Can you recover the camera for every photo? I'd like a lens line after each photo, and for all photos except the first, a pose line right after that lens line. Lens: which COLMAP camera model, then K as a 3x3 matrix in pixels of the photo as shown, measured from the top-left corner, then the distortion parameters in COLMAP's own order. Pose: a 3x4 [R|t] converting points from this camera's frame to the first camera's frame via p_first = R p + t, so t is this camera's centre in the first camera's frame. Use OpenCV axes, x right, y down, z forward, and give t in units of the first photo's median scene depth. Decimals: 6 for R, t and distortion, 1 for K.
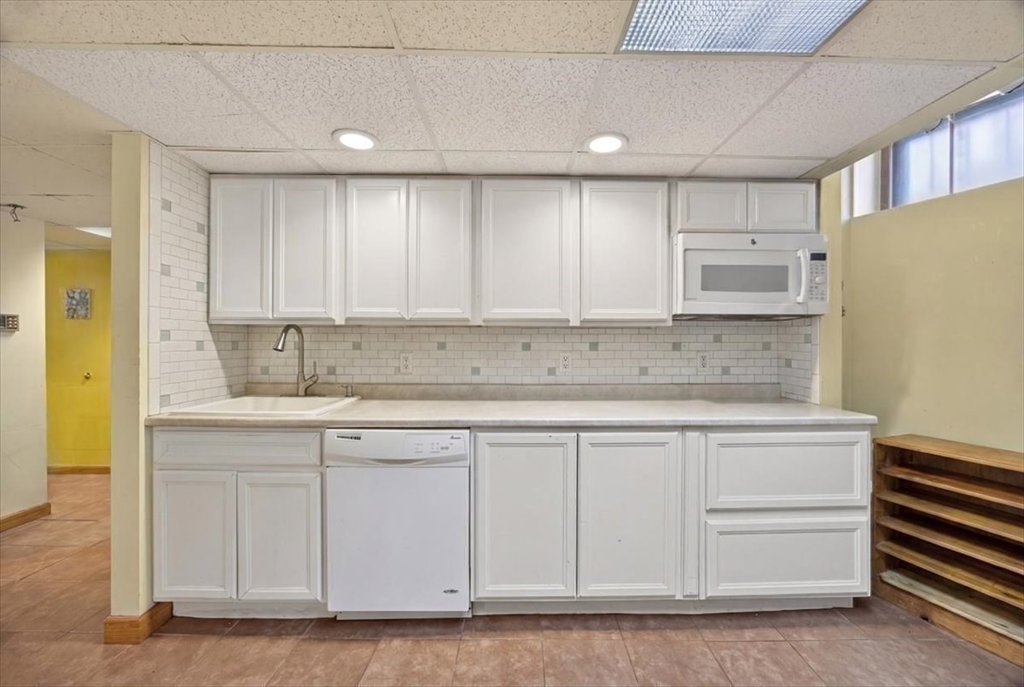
lens RADIAL K [[397.8, 0, 513.8], [0, 397.8, 340.1], [0, 0, 1]] dist [-0.015955, 0.004184]
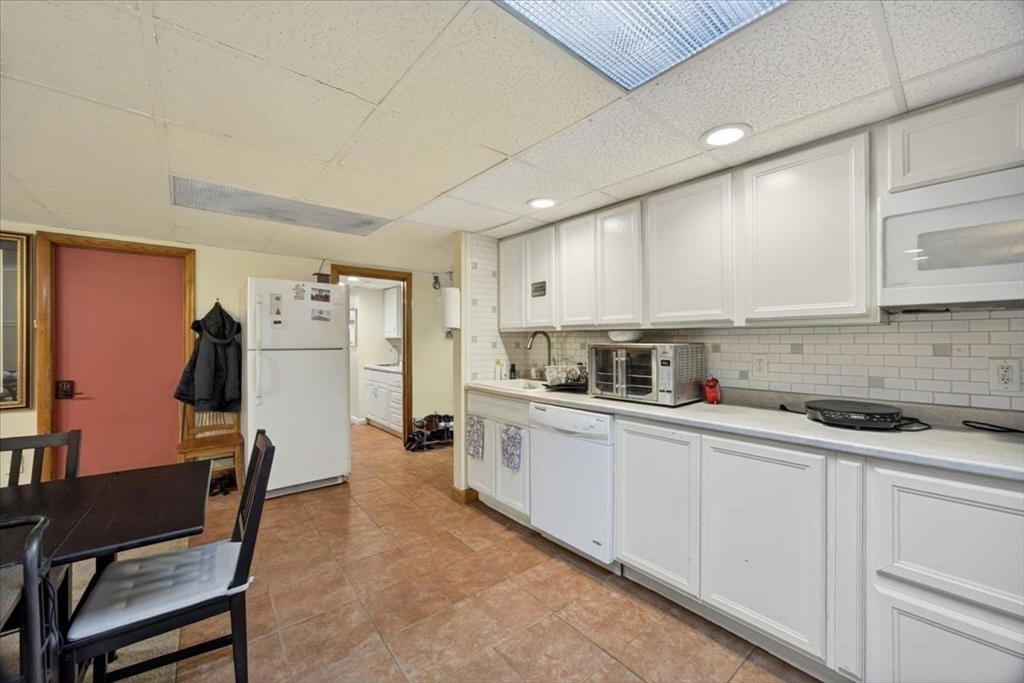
lens RADIAL K [[397.8, 0, 525.3], [0, 397.8, 341.7], [0, 0, 1]] dist [-0.015955, 0.004184]
pose [[0.643910, -0.001199, -0.765101, 0.618406], [0.002518, 0.999997, 0.000551, -0.001840], [0.765097, -0.002282, 0.643911, 0.021402]]
